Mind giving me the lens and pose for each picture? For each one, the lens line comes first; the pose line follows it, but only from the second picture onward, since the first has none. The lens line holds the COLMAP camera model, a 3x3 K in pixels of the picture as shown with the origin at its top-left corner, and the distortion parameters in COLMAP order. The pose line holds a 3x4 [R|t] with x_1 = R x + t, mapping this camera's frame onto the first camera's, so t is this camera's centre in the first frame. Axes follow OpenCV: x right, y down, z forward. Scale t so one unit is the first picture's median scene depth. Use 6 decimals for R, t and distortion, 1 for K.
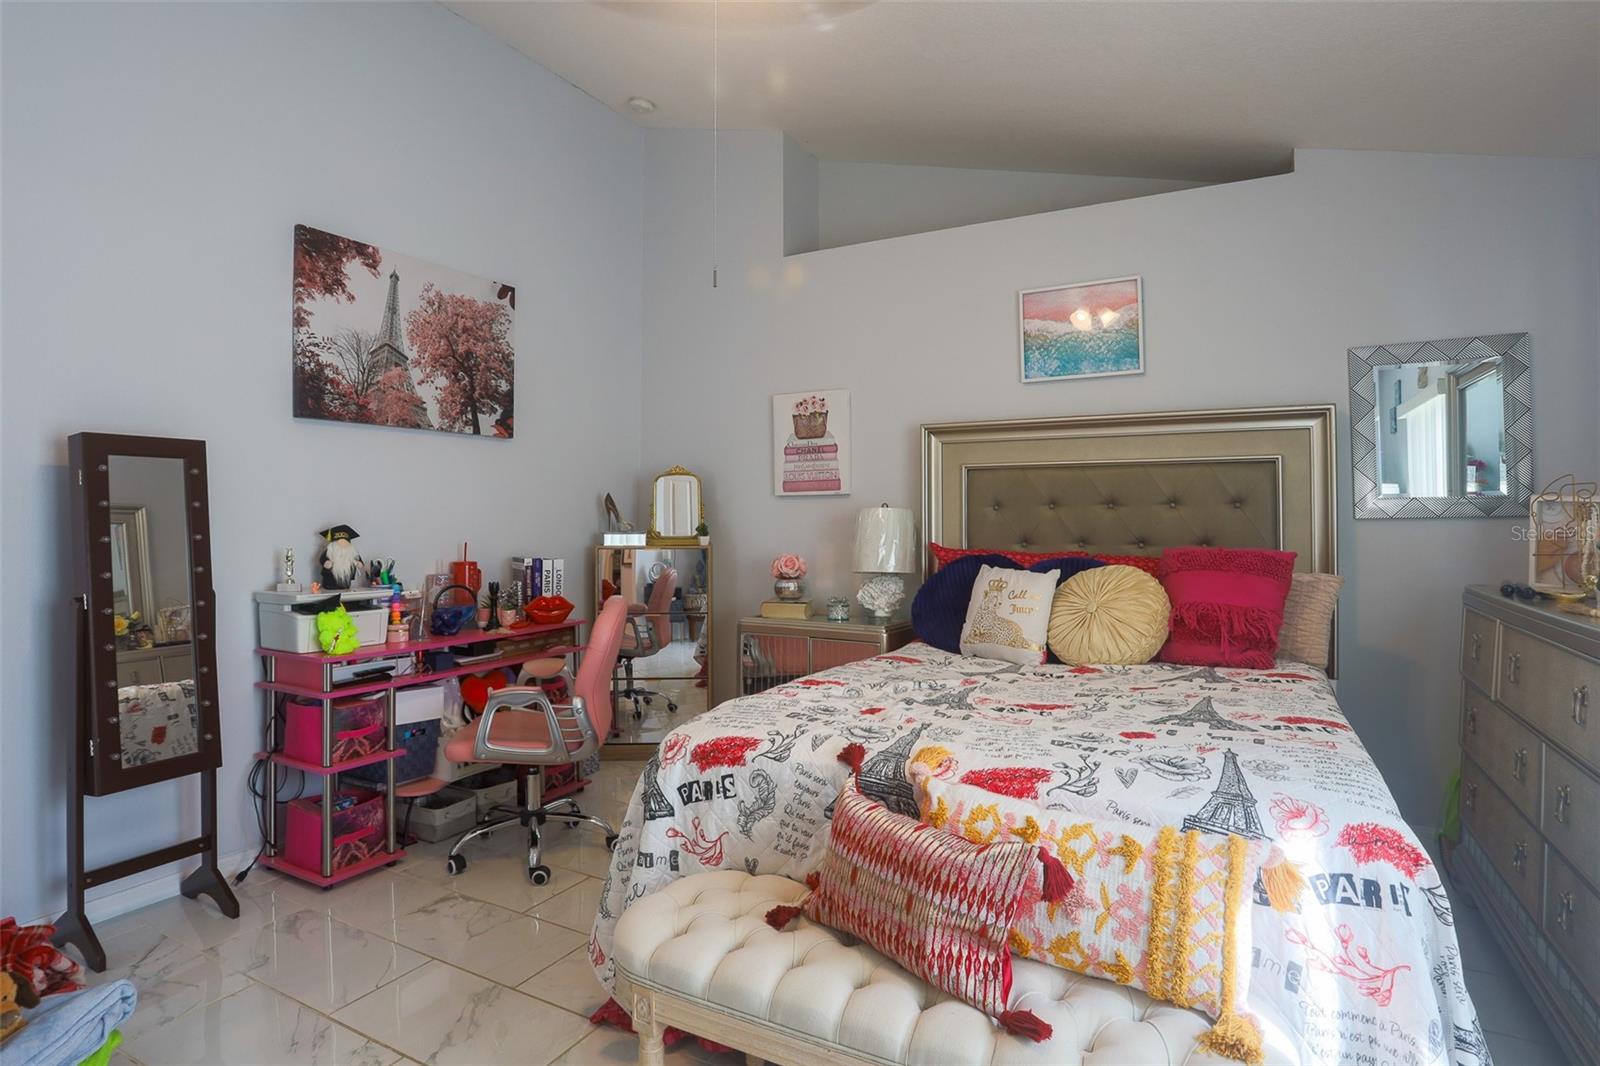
lens RADIAL K [[840.9, 0, 803.7], [0, 840.9, 517.2], [0, 0, 1]] dist [-0.067850, 0.023997]
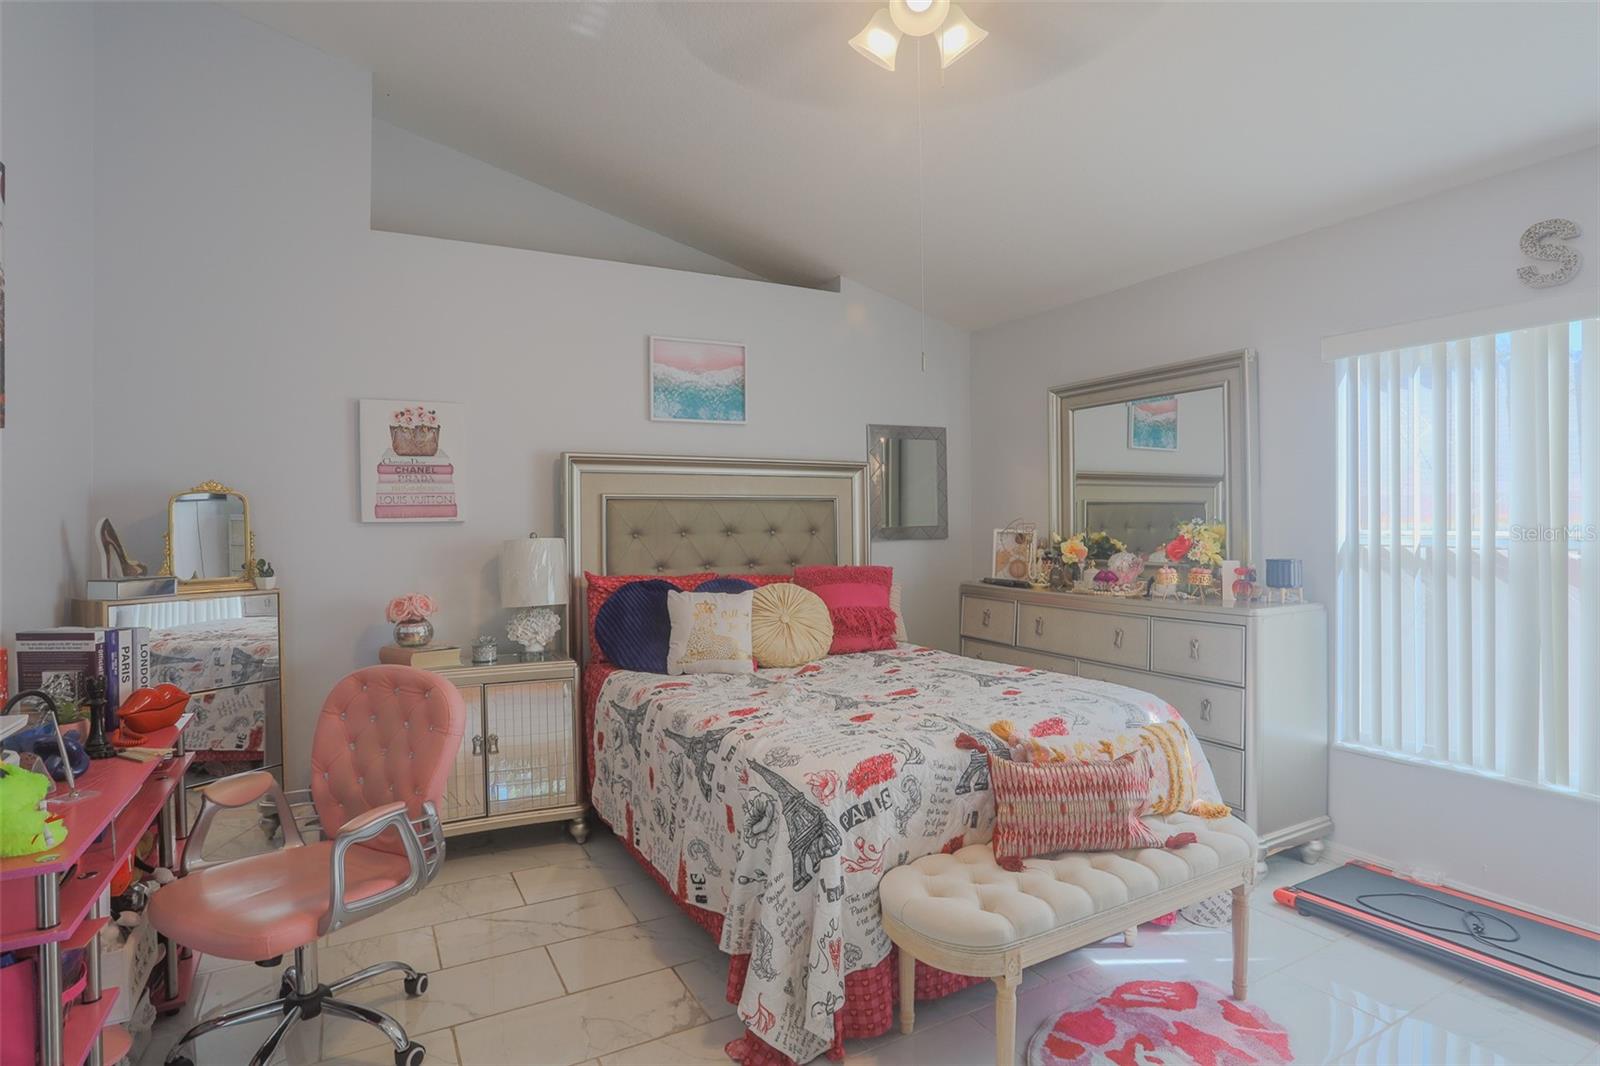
lens RADIAL K [[840.9, 0, 834.0], [0, 840.9, 525.1], [0, 0, 1]] dist [-0.067850, 0.023997]
pose [[0.528250, -0.008150, 0.849050, -0.633607], [0.002861, 0.999965, 0.007819, -0.037976], [-0.849084, -0.001701, 0.528255, 0.257987]]
